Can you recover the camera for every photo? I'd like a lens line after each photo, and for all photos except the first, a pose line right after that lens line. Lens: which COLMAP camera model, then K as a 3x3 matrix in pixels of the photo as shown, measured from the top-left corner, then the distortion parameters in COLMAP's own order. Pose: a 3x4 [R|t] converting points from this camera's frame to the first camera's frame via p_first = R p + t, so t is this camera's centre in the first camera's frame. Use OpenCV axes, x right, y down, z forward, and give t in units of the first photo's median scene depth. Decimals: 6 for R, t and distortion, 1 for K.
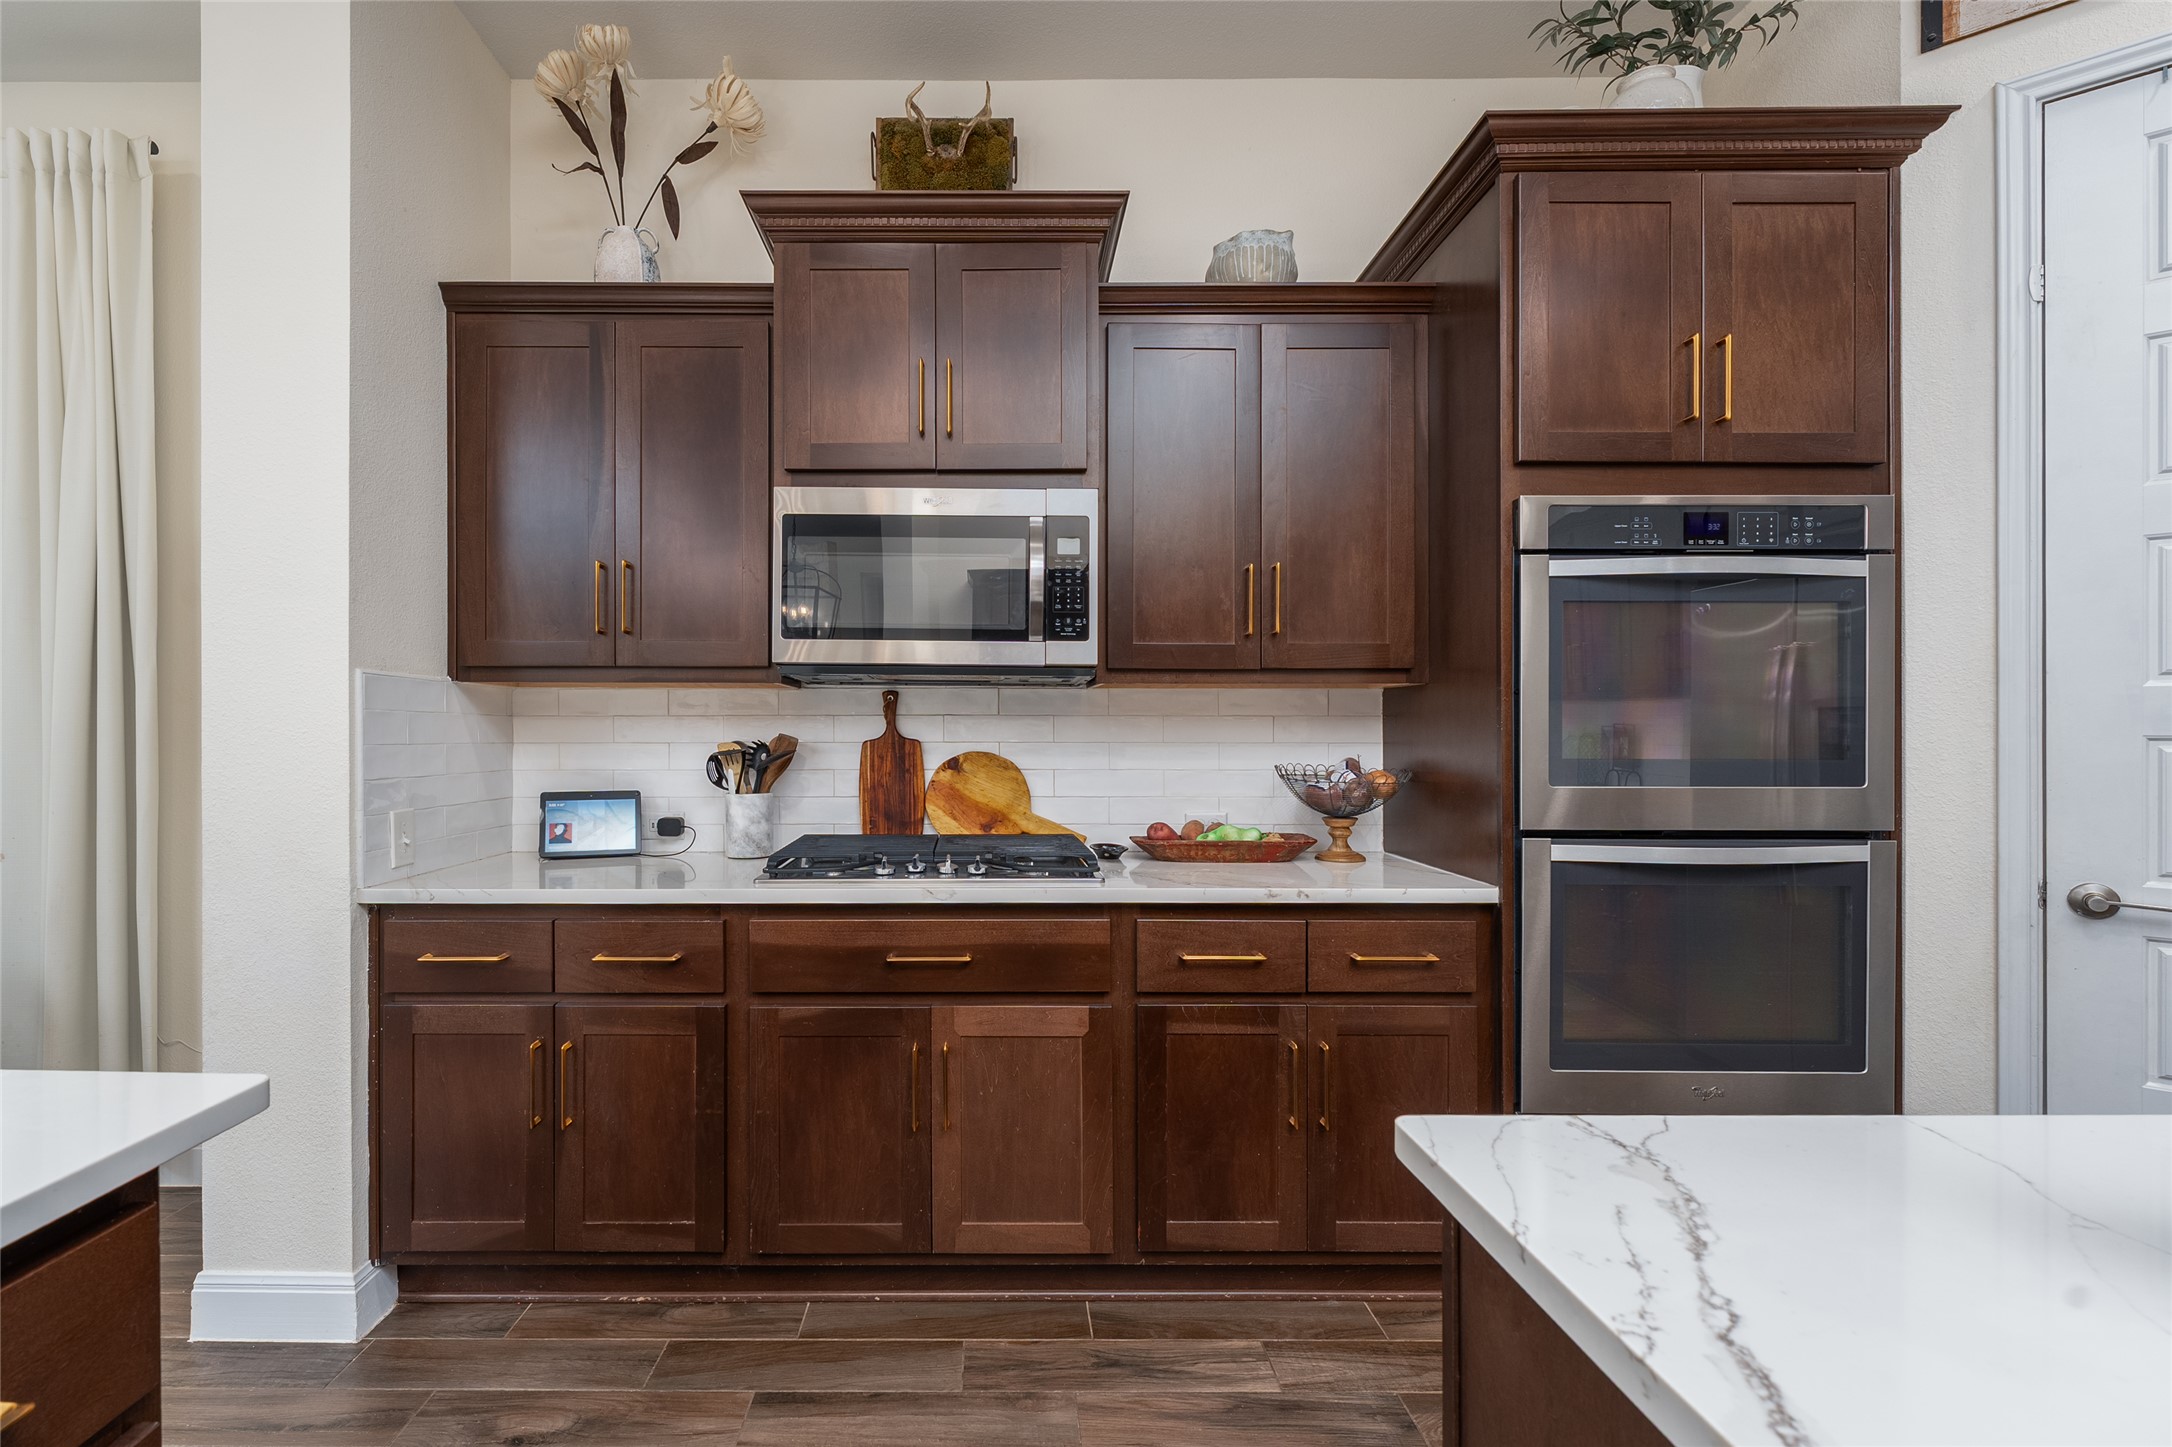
lens RADIAL K [[928.6, 0, 1077.2], [0, 928.6, 736.3], [0, 0, 1]] dist [-0.003934, -0.000005]
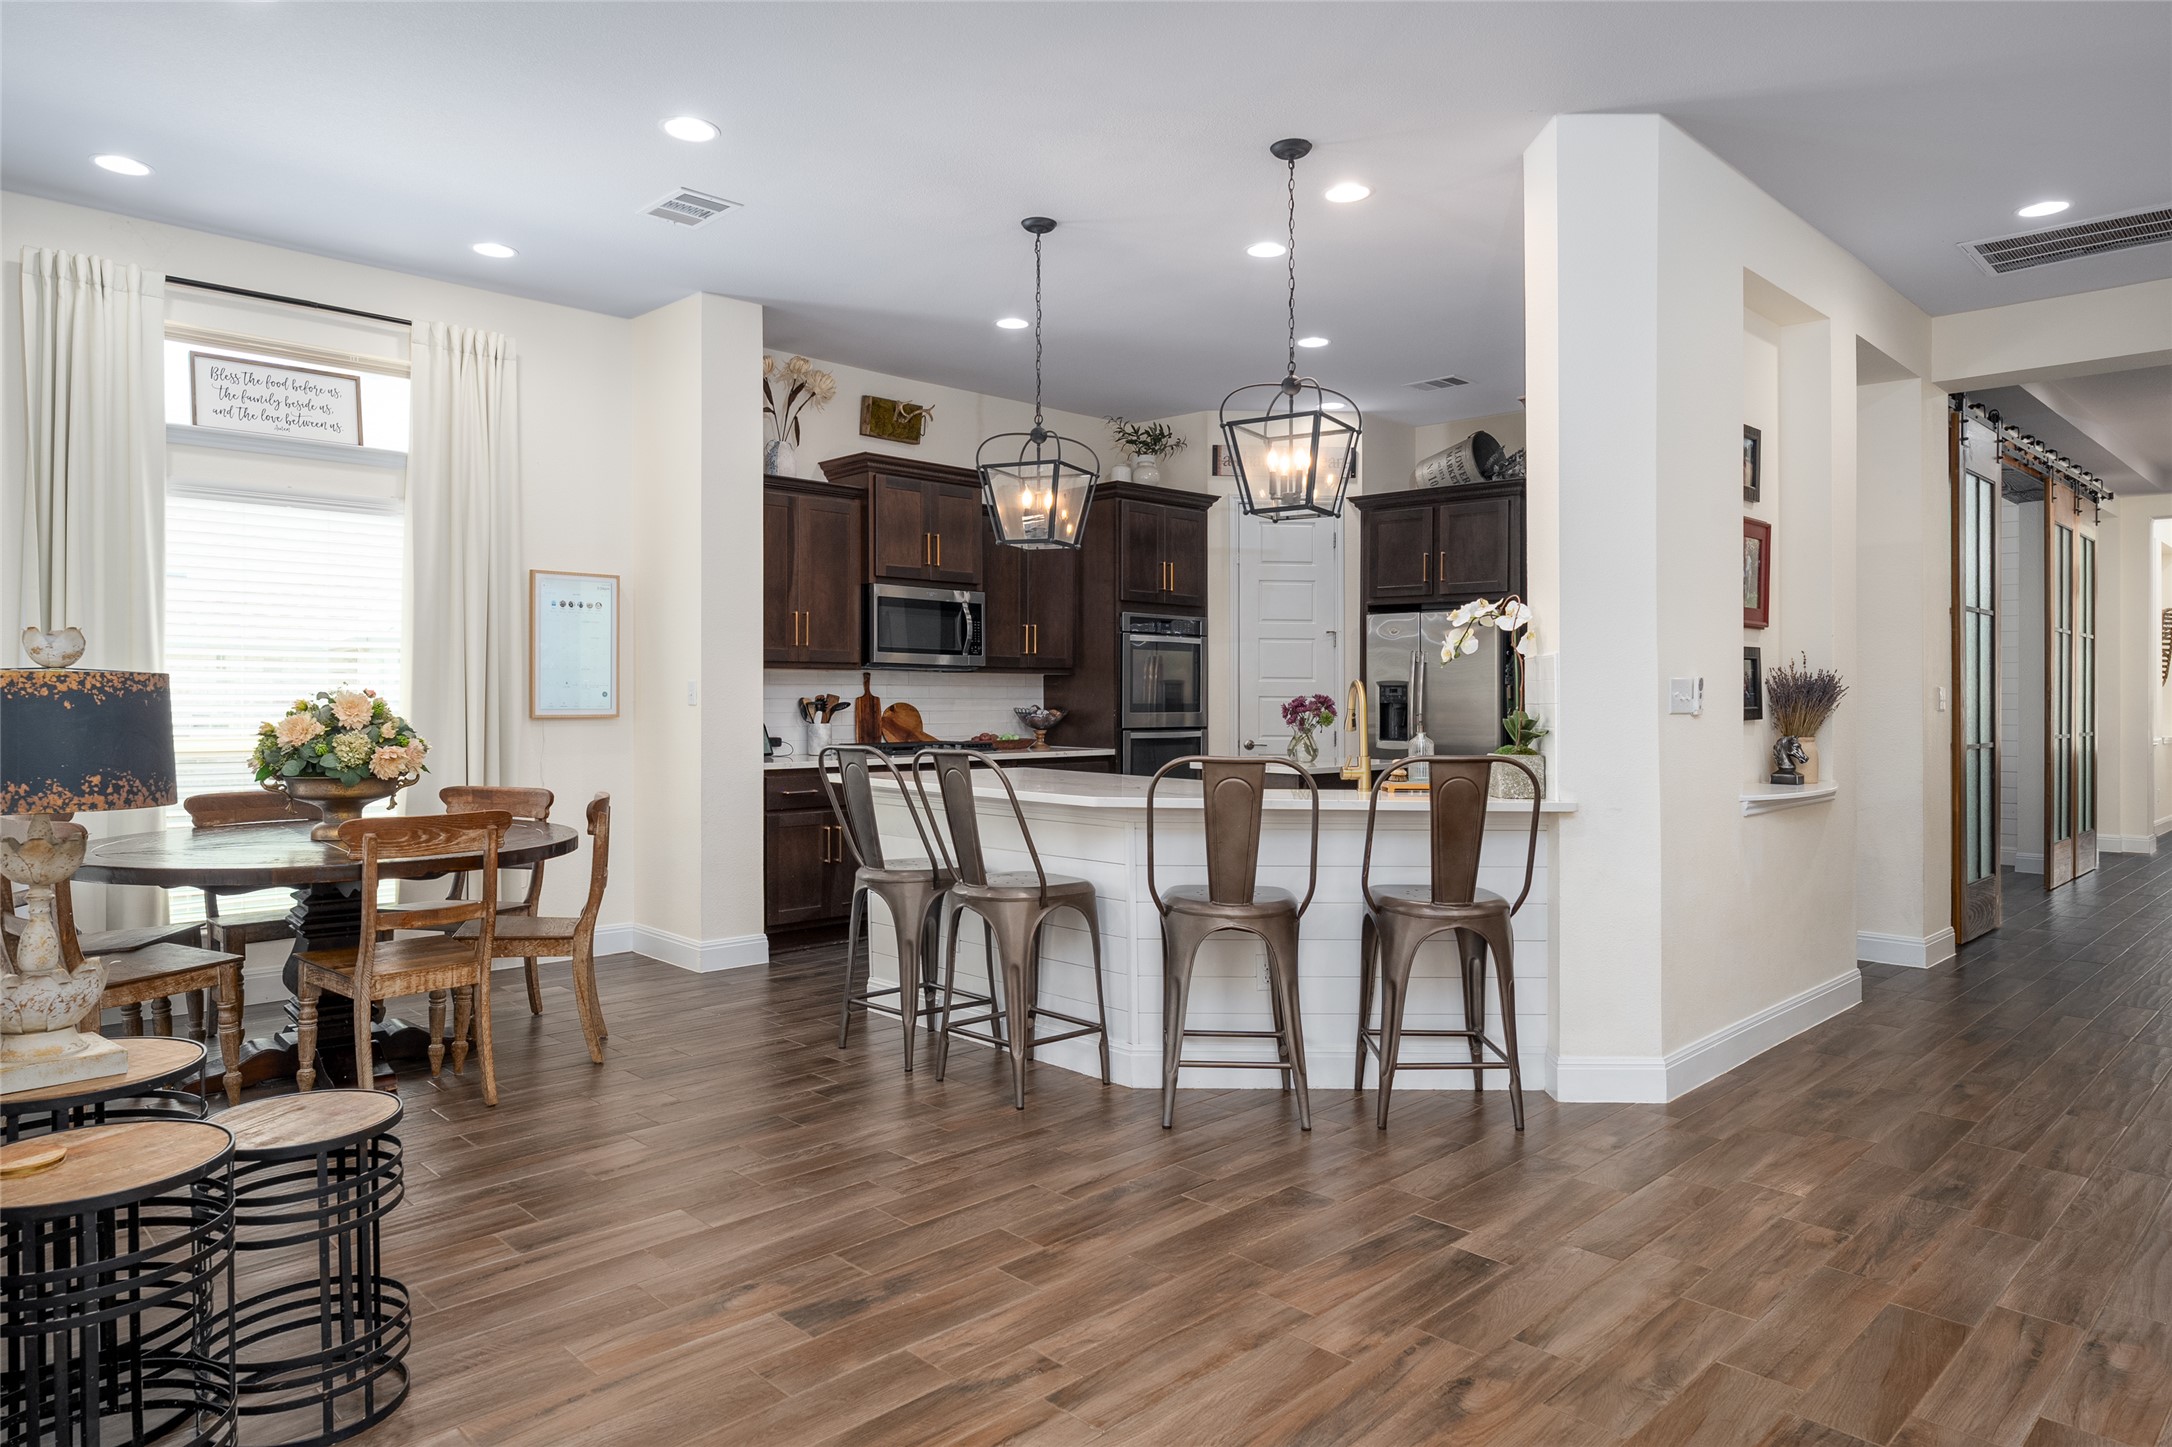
lens RADIAL K [[1349.6, 0, 1086.8], [0, 1349.6, 711.6], [0, 0, 1]] dist [0.000263, 0.000019]
pose [[0.702568, -0.003097, 0.711610, -2.051348], [-0.001944, 0.999978, 0.006271, 0.018929], [-0.711614, -0.005789, 0.702547, -1.484834]]
